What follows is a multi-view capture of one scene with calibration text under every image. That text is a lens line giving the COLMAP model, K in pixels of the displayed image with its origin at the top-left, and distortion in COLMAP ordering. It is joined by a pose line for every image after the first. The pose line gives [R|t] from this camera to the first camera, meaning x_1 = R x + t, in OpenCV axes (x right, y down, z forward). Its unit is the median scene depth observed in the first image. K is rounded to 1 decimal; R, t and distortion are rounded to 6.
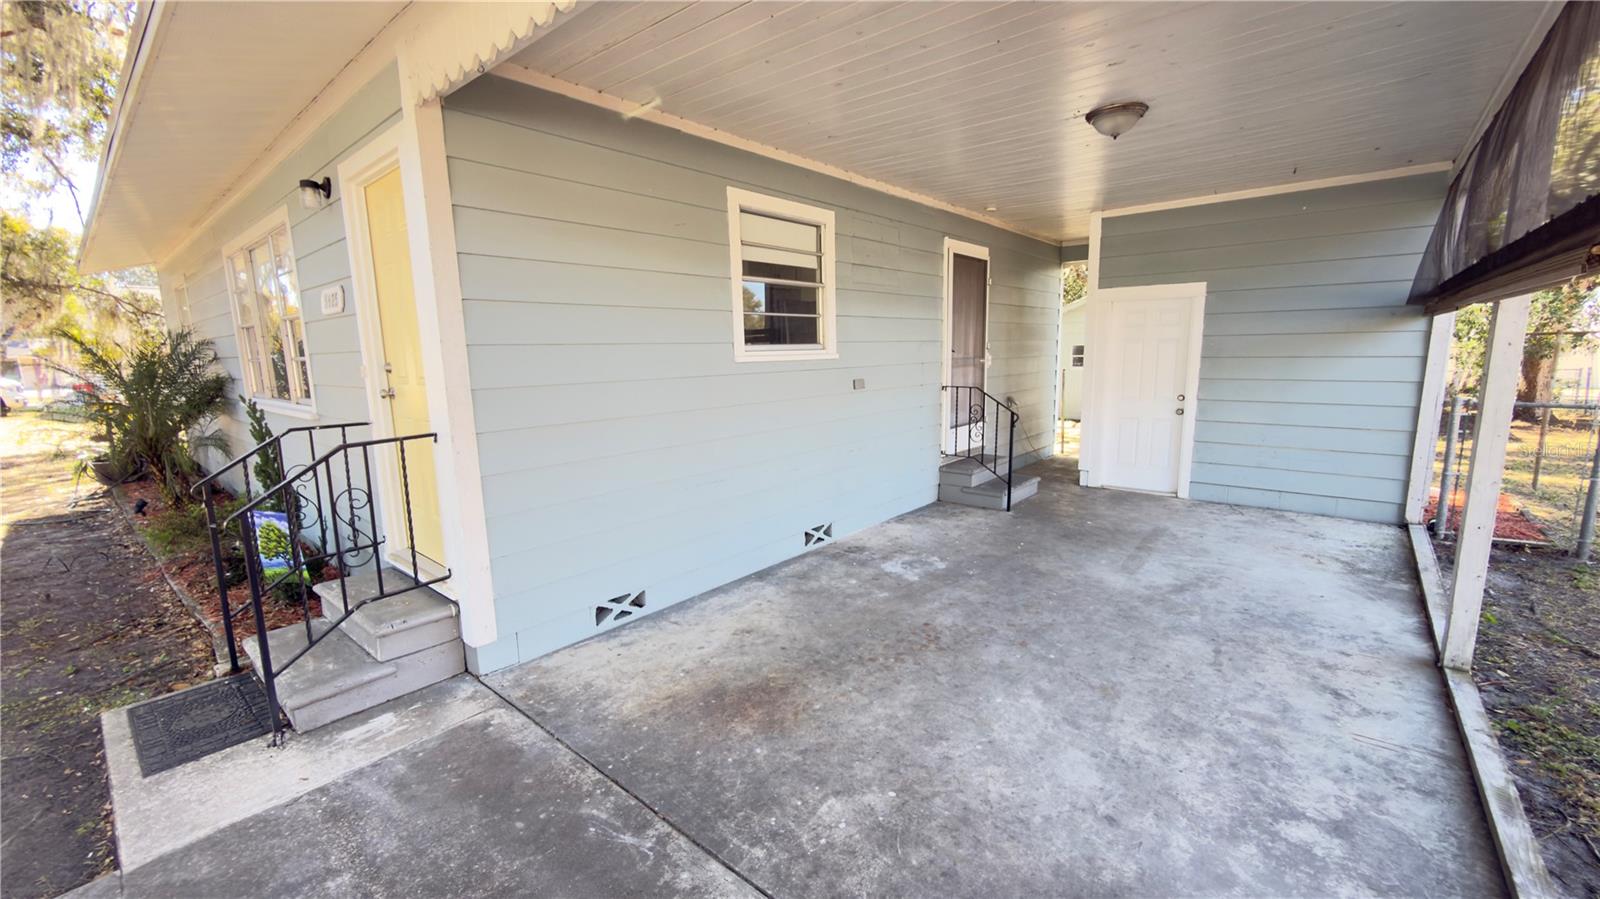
lens RADIAL K [[633.4, 0, 800.6], [0, 633.4, 447.0], [0, 0, 1]] dist [0.002885, -0.000167]
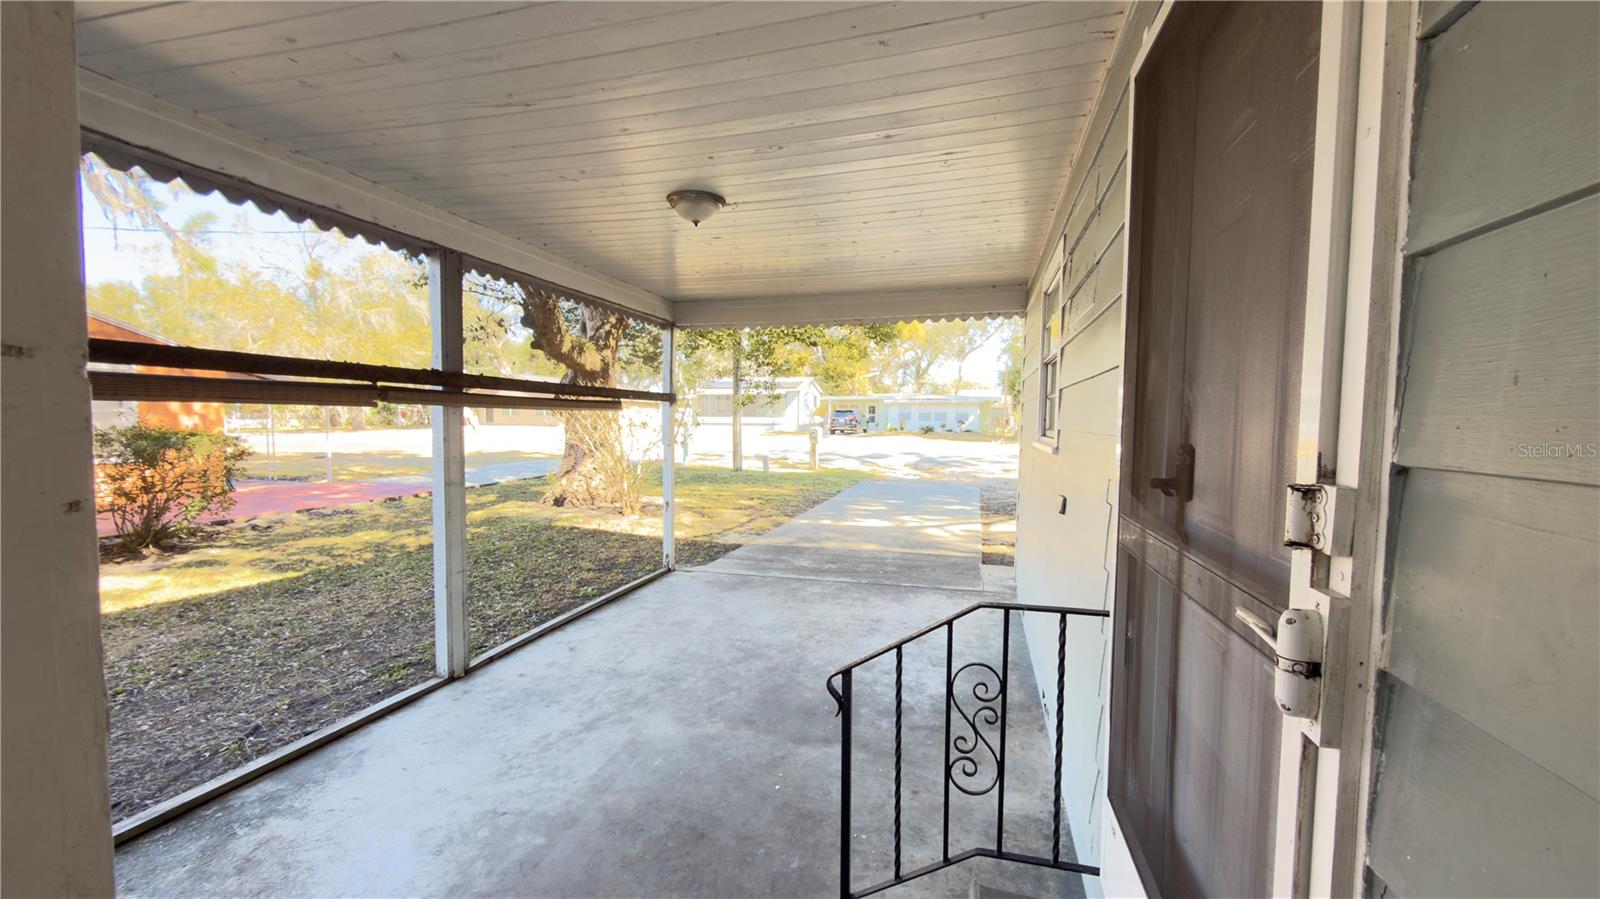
lens RADIAL K [[633.4, 0, 799.4], [0, 633.4, 453.8], [0, 0, 1]] dist [0.002885, -0.000167]
pose [[-0.905101, 0.029687, -0.424160, 0.879873], [-0.064246, 0.976558, 0.205444, -0.402274], [0.420316, 0.213198, -0.881976, 2.256849]]
